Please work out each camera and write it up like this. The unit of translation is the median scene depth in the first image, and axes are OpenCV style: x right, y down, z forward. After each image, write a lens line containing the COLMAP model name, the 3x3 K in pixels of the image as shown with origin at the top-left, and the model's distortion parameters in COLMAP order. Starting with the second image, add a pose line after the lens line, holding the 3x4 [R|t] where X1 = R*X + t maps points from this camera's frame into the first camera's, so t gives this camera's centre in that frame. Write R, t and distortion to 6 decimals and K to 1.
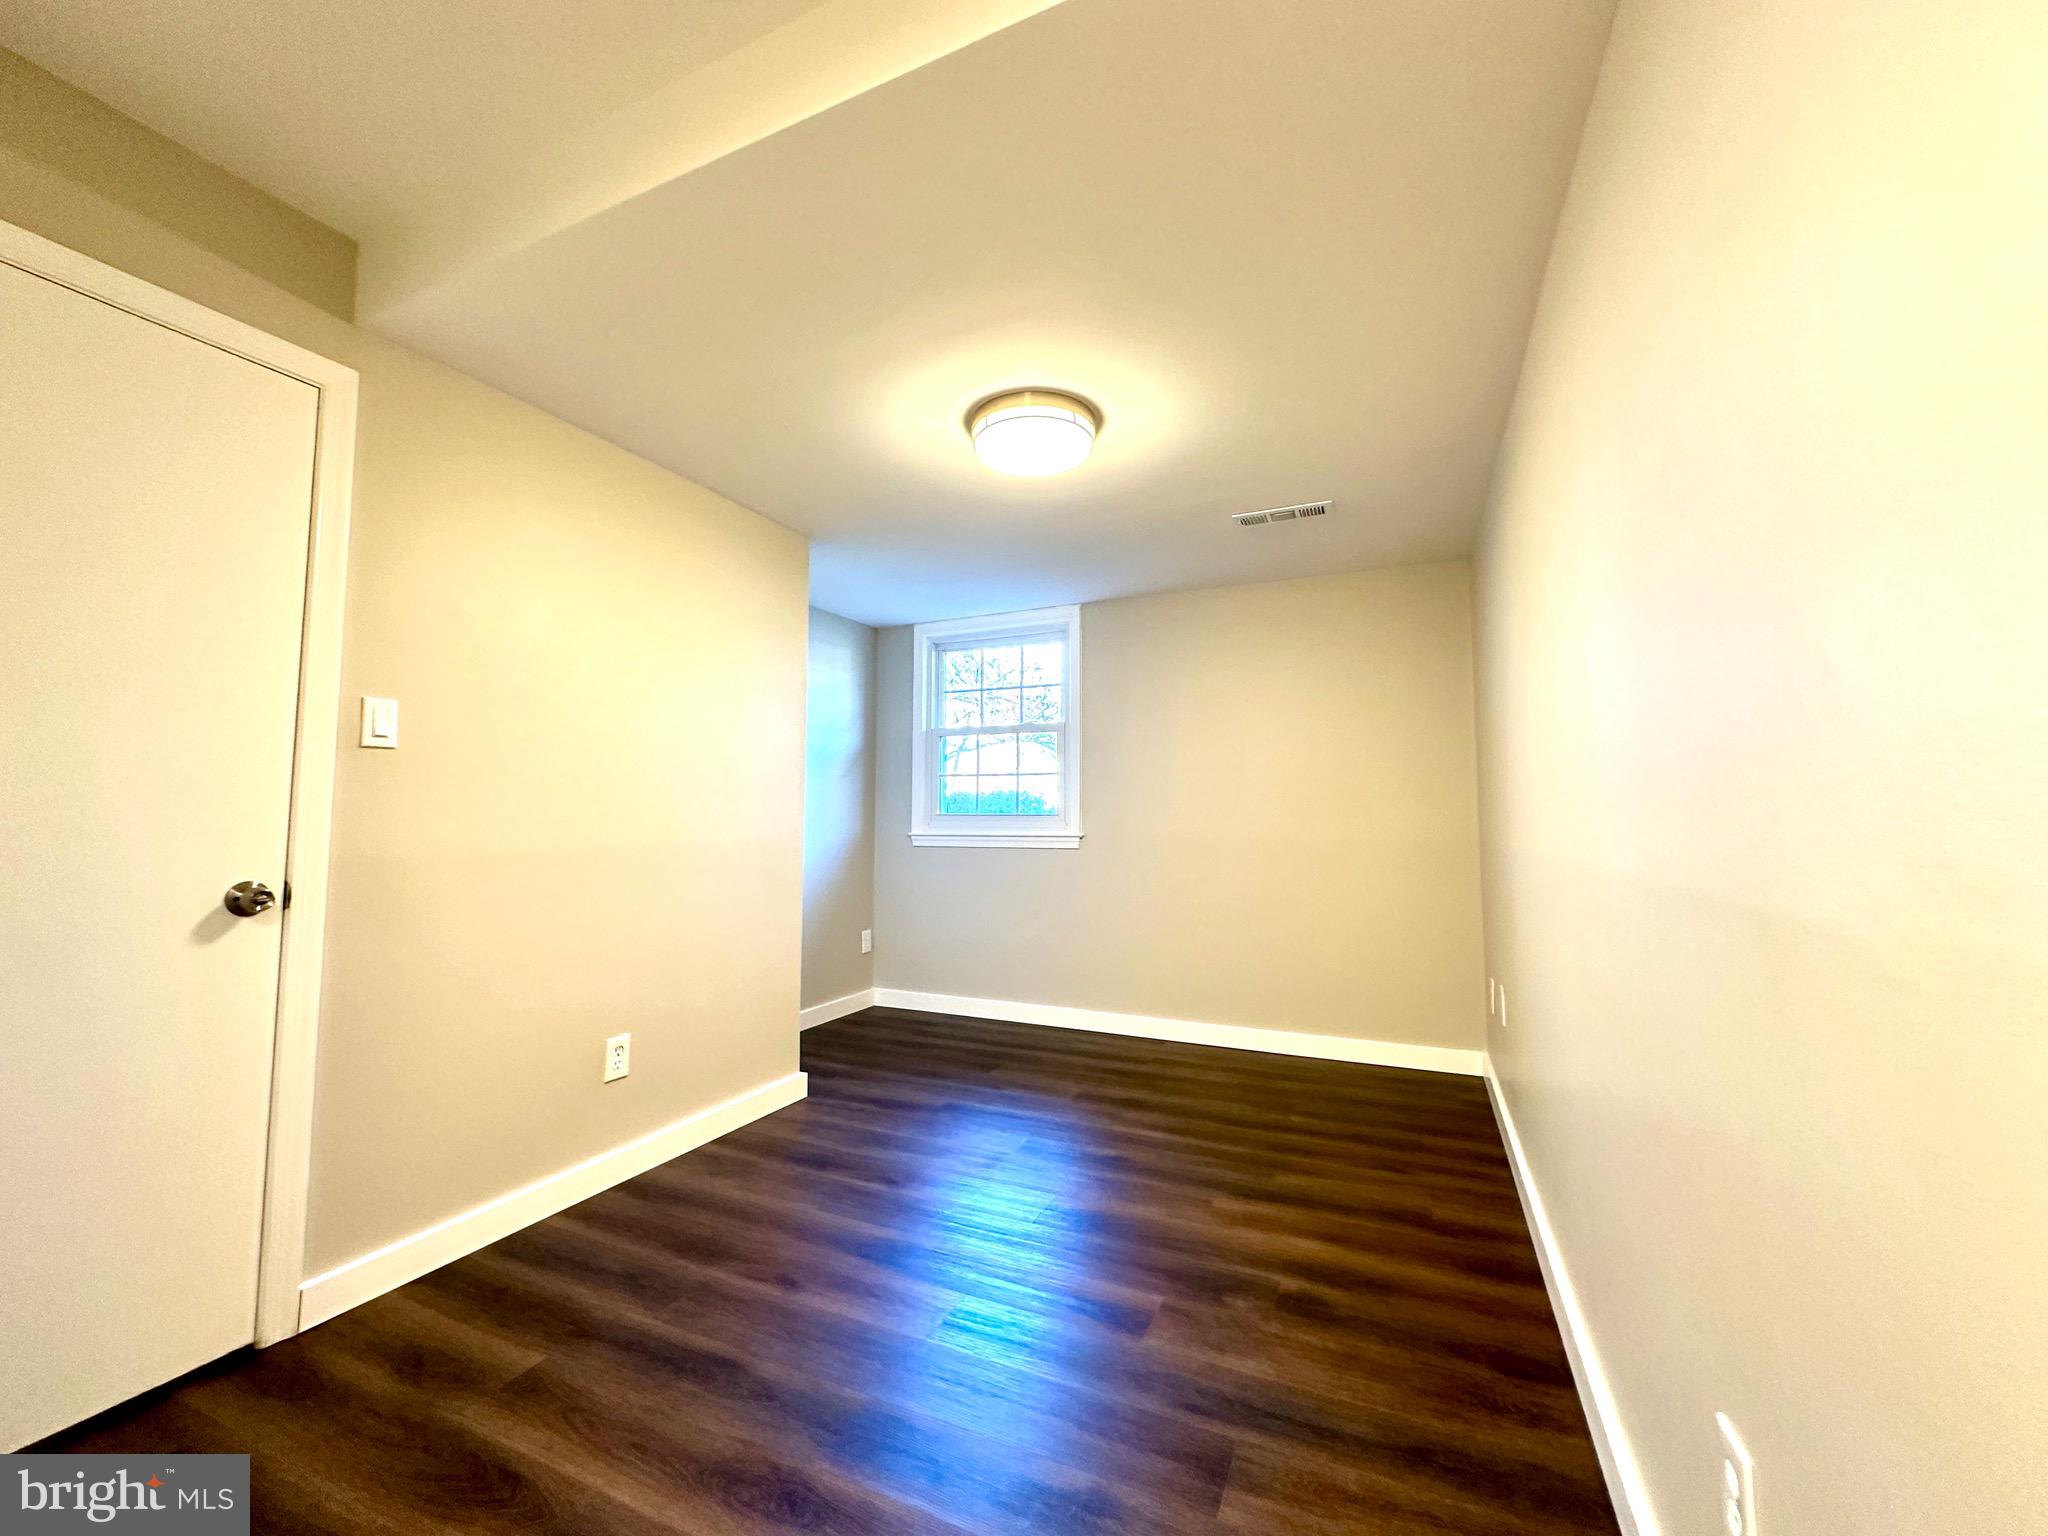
lens RADIAL K [[814.9, 0, 1022.8], [0, 814.9, 765.4], [0, 0, 1]] dist [-0.000753, 0.000348]
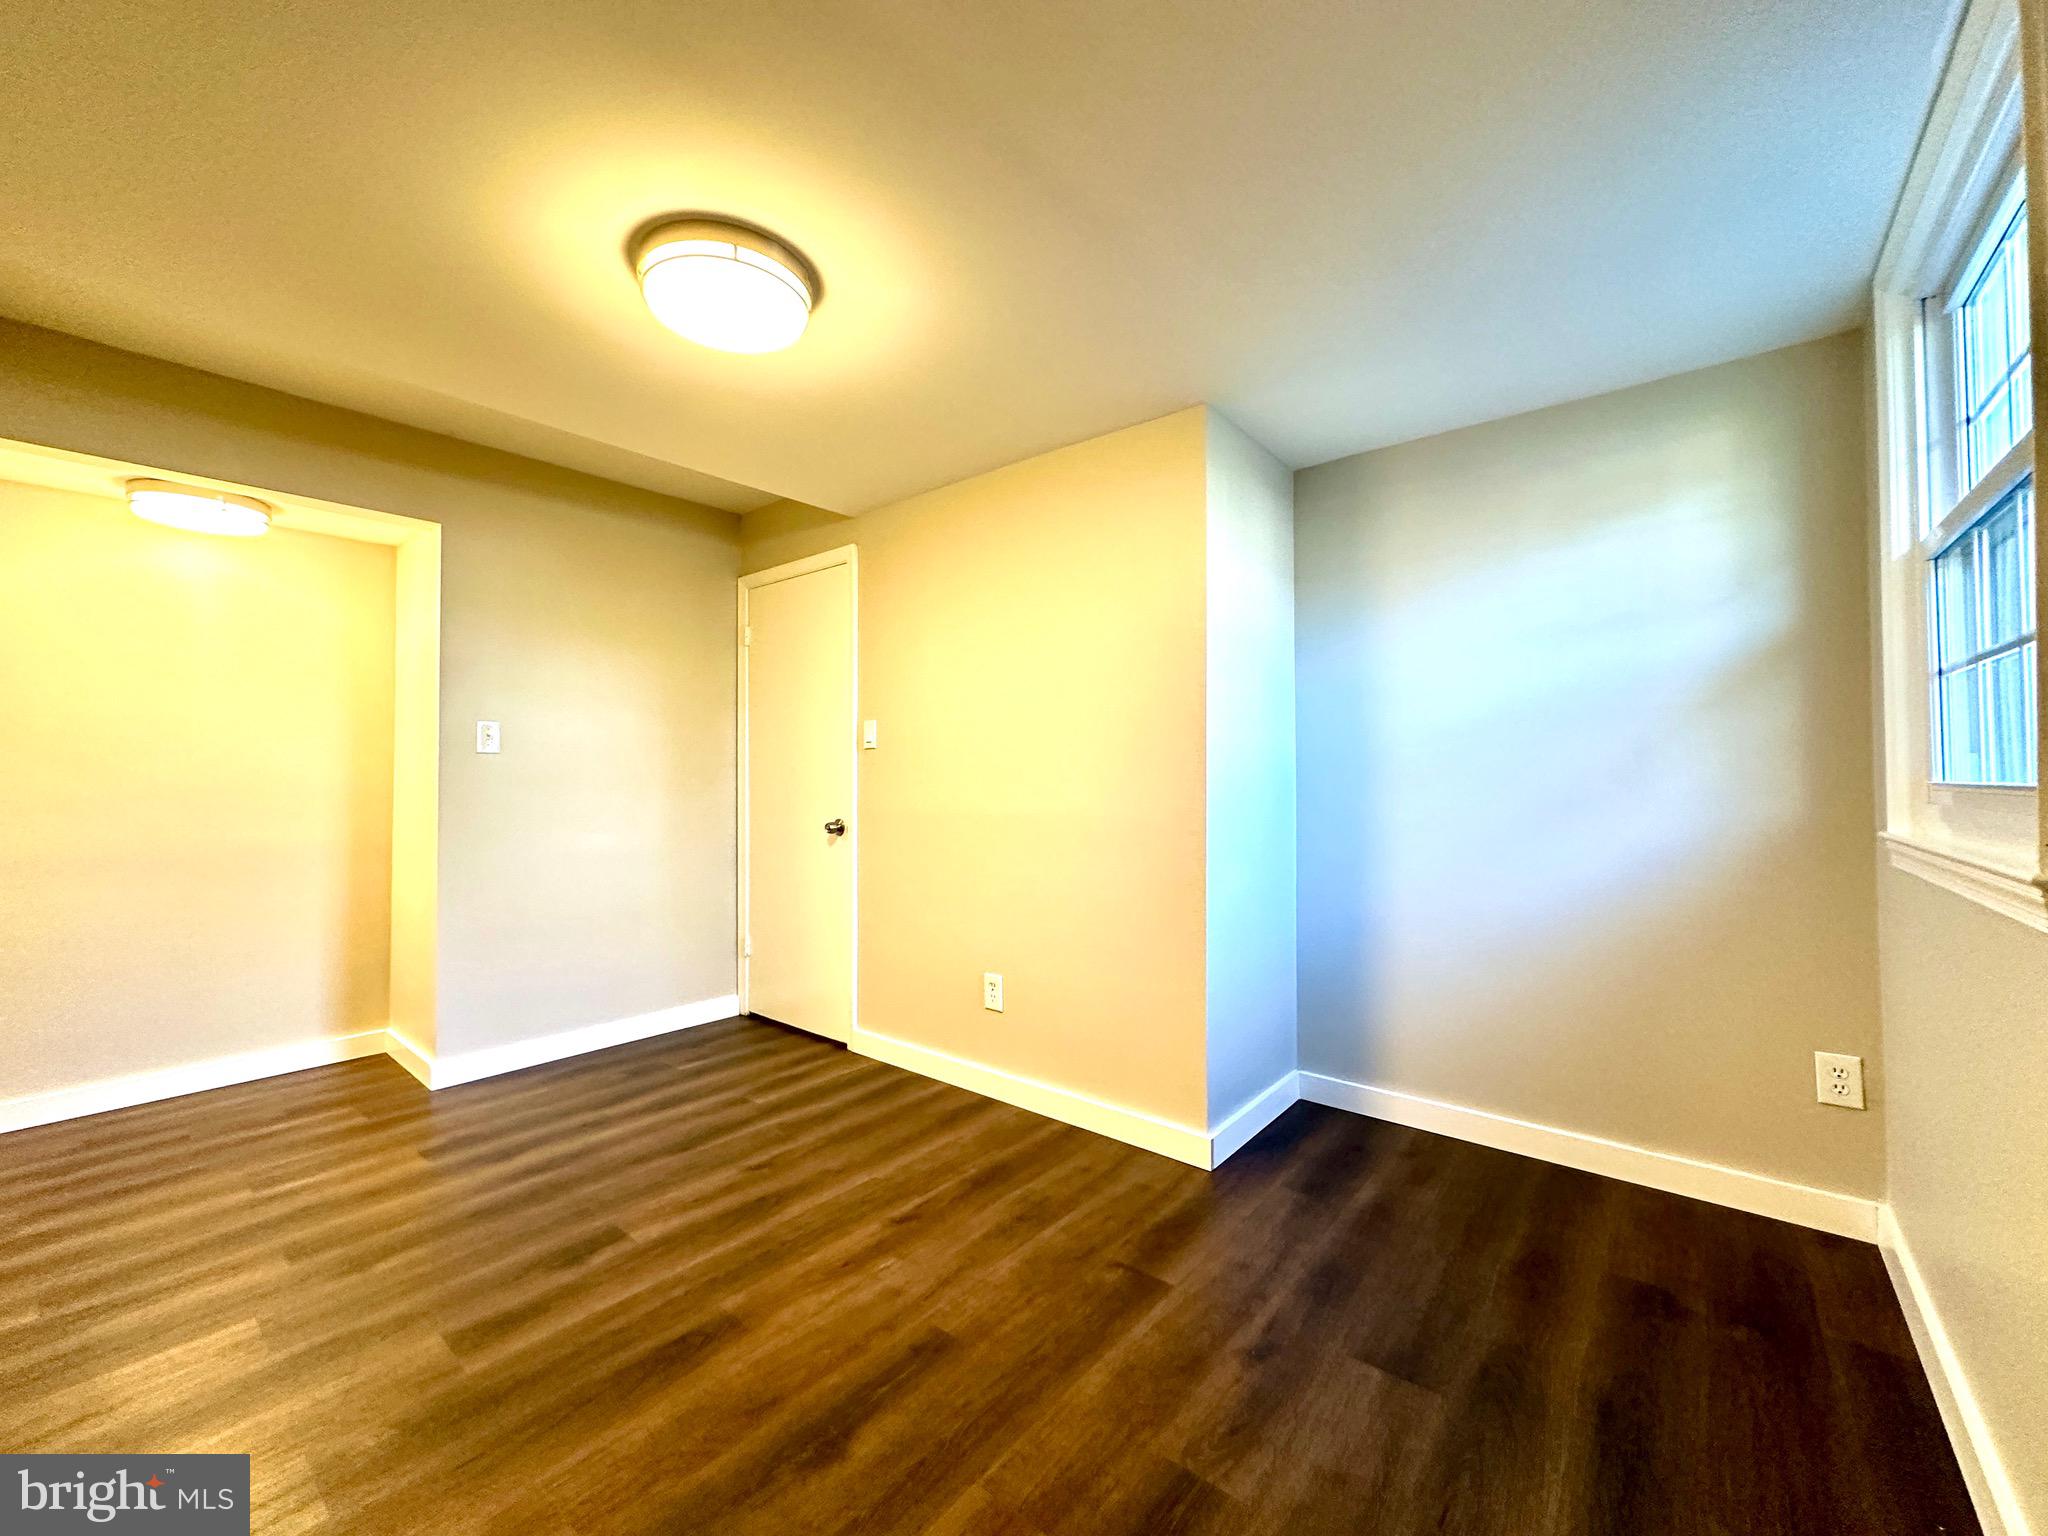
lens RADIAL K [[814.9, 0, 1021.5], [0, 814.9, 762.3], [0, 0, 1]] dist [-0.000753, 0.000348]
pose [[-0.258292, -0.013589, -0.965971, 0.645404], [0.068579, 0.997121, -0.032365, 0.067467], [0.963630, -0.074605, -0.256616, 1.381360]]
